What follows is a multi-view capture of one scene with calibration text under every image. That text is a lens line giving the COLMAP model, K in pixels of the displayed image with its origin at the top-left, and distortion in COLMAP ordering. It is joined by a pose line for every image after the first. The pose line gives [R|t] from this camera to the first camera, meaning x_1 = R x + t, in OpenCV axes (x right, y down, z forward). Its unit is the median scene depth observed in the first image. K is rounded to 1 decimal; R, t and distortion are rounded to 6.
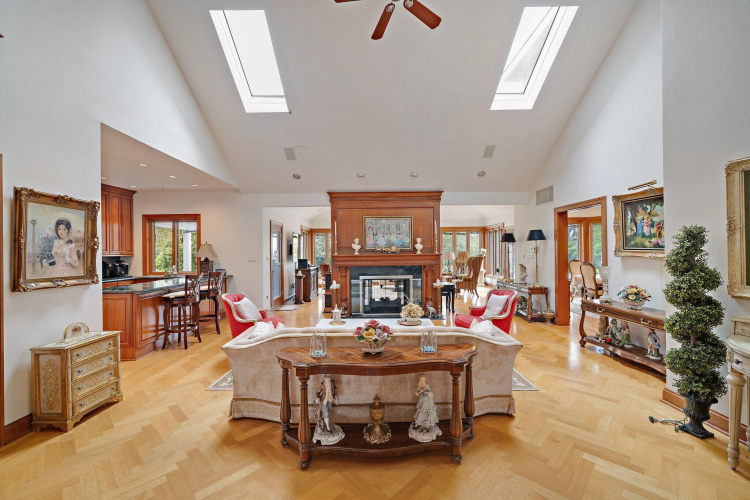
lens RADIAL K [[313.3, 0, 365.7], [0, 313.3, 250.2], [0, 0, 1]] dist [-0.000570, -0.000880]
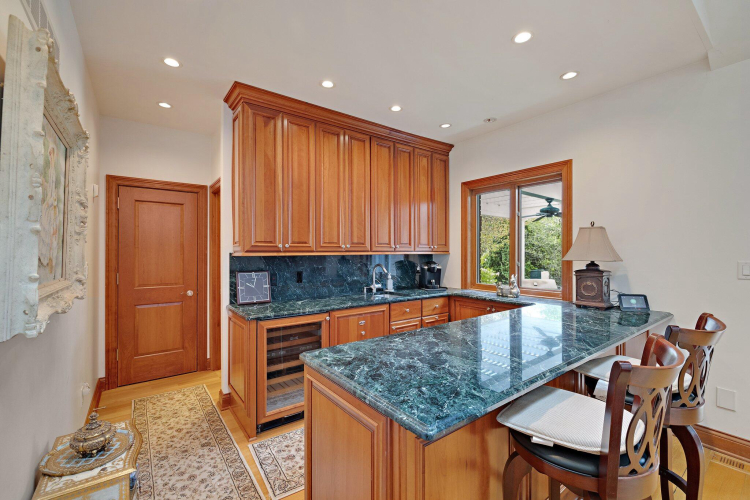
lens RADIAL K [[313.3, 0, 378.8], [0, 313.3, 250.8], [0, 0, 1]] dist [-0.000570, -0.000880]
pose [[0.614846, 0.008792, -0.788598, -0.353944], [-0.003059, 0.999957, 0.008763, 0.007436], [0.788642, -0.002976, 0.614846, 0.529609]]
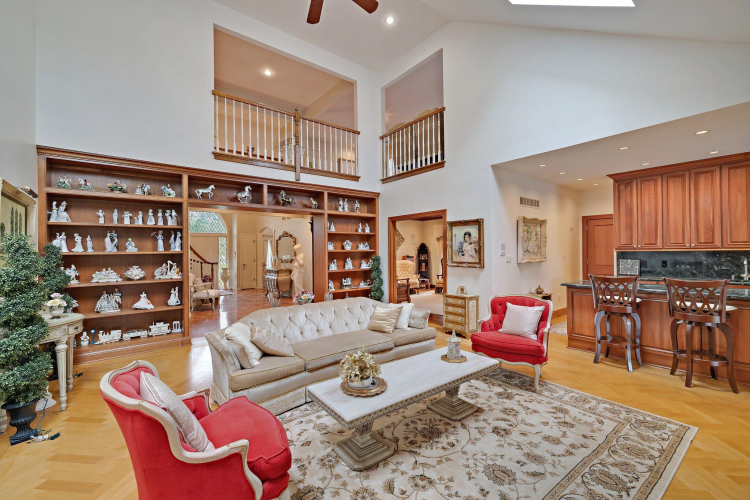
lens RADIAL K [[313.3, 0, 375.0], [0, 313.3, 249.3], [0, 0, 1]] dist [-0.000570, -0.000880]
pose [[-0.778128, 0.016061, -0.627900, 0.285128], [0.022206, 0.999752, -0.001947, -0.000591], [0.627713, -0.015458, -0.778291, 0.890640]]
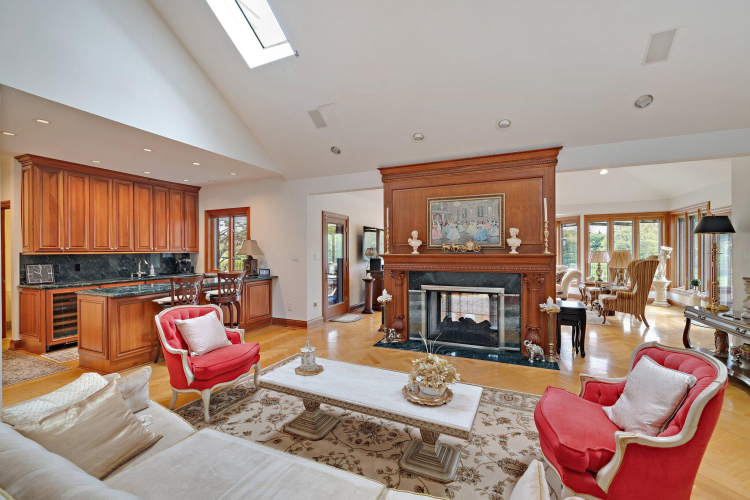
lens RADIAL K [[313.3, 0, 371.8], [0, 313.3, 250.3], [0, 0, 1]] dist [-0.000570, -0.000880]
pose [[0.911968, 0.007105, -0.410200, 0.164861], [-0.004265, 0.999960, 0.007839, 0.000461], [0.410239, -0.005399, 0.911962, 0.325300]]
